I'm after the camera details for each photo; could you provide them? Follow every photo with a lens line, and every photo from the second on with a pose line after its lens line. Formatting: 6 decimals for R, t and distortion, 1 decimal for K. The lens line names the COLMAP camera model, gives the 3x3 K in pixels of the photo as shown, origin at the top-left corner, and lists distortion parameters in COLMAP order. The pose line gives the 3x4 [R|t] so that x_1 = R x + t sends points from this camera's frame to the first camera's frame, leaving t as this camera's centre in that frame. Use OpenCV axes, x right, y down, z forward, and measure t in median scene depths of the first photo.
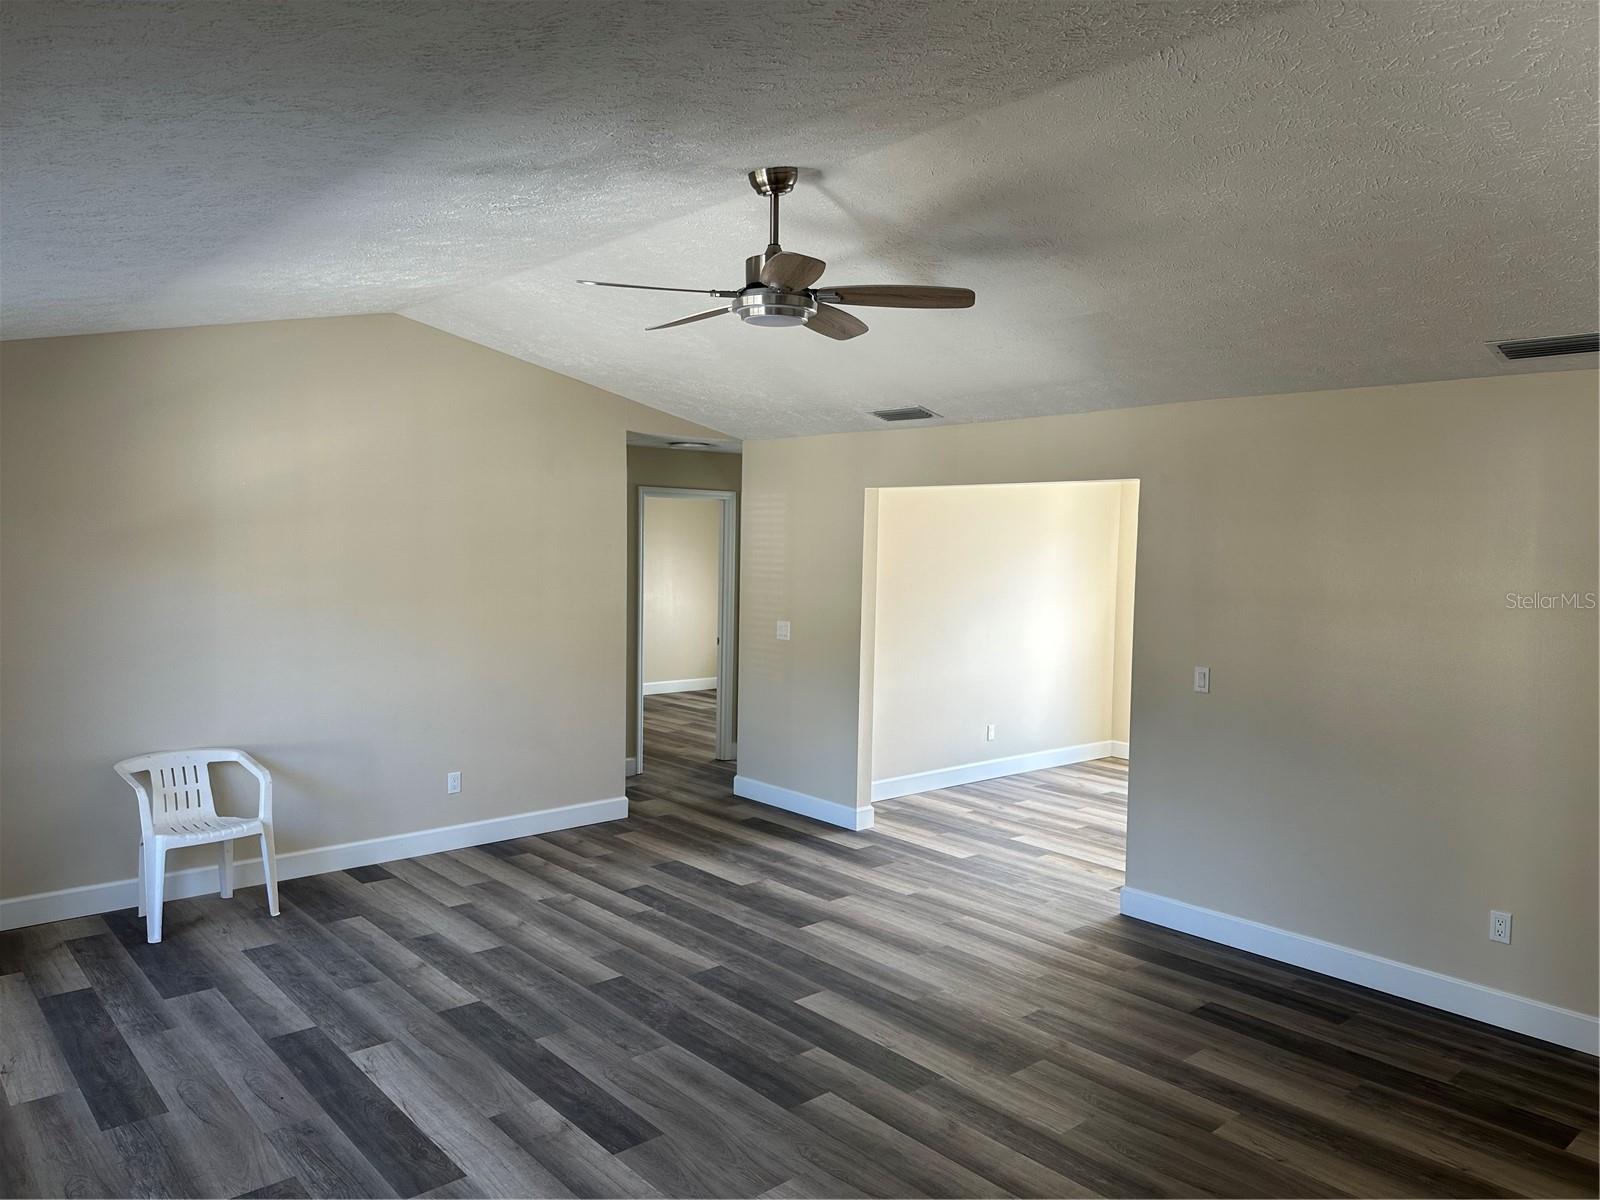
lens RADIAL K [[1128.2, 0, 808.1], [0, 1128.2, 599.8], [0, 0, 1]] dist [-0.032118, 0.006270]
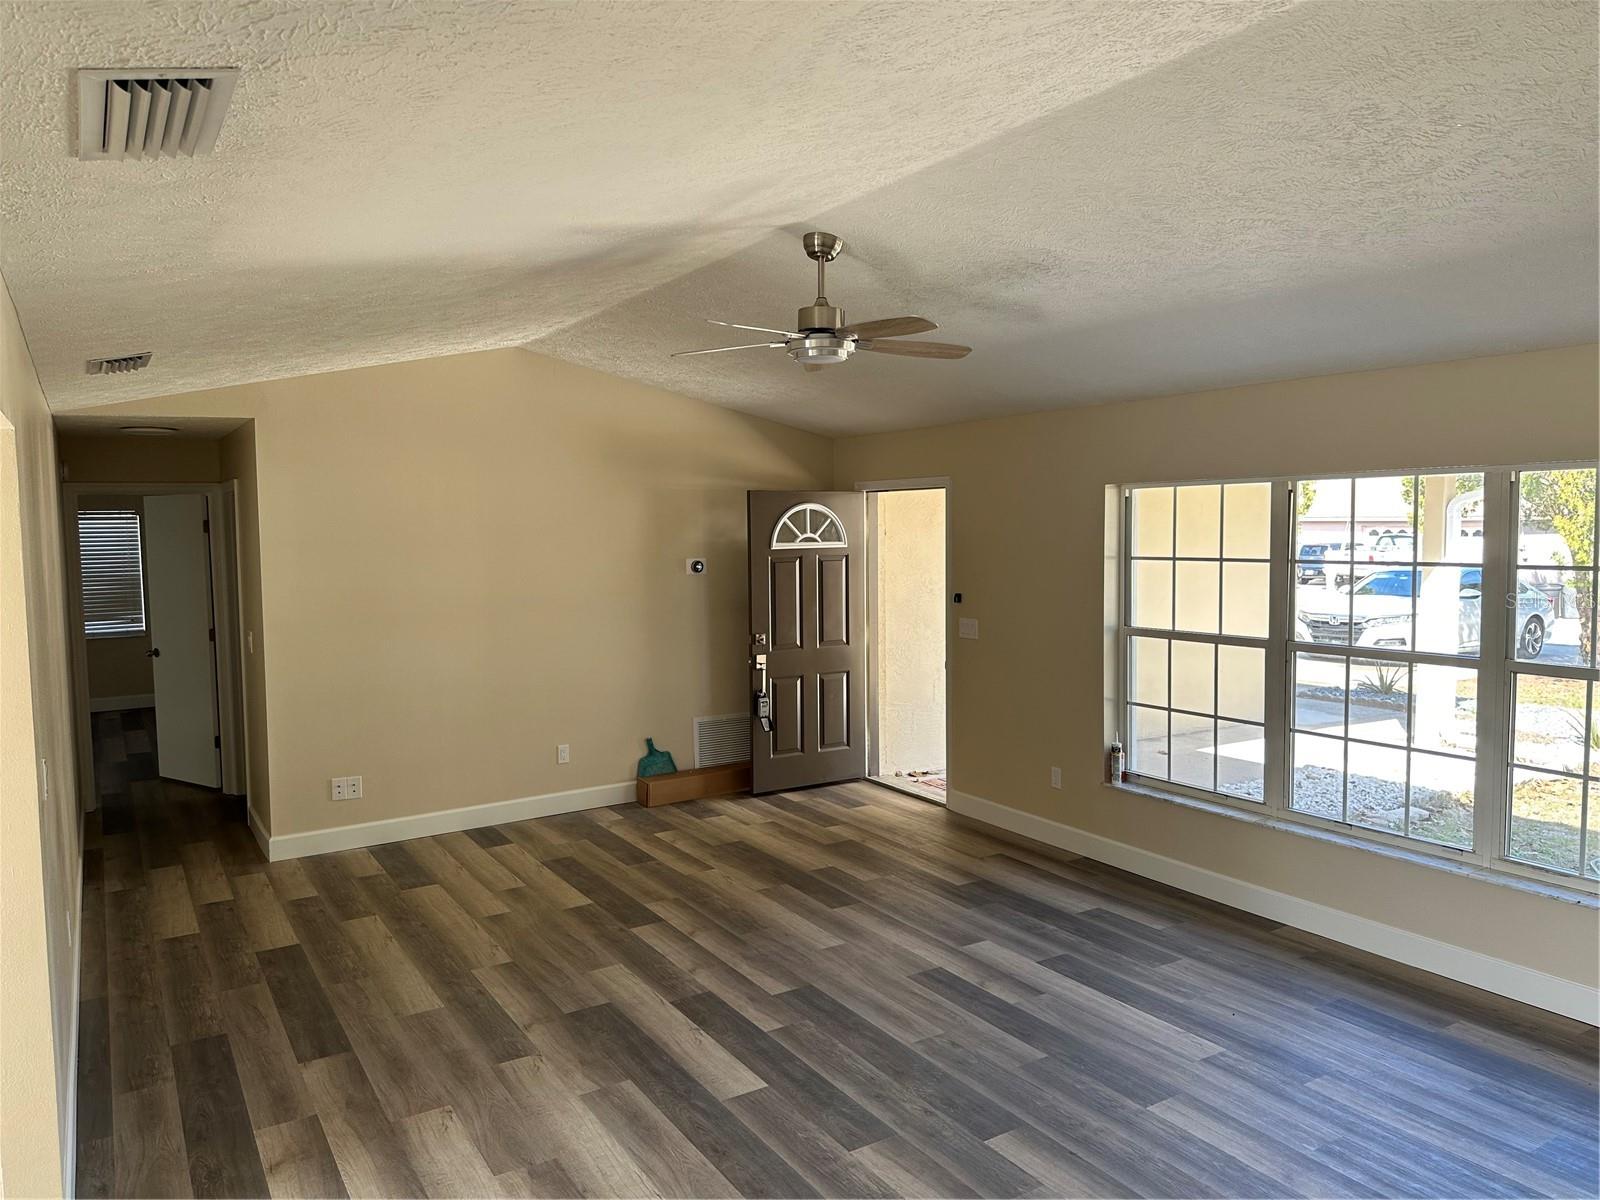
lens RADIAL K [[1128.2, 0, 801.4], [0, 1128.2, 599.5], [0, 0, 1]] dist [-0.032118, 0.006270]
pose [[-0.986040, -0.021114, 0.165163, -0.180374], [0.000458, 0.991580, 0.129495, -0.124557], [-0.166506, 0.127763, -0.977728, 1.891816]]
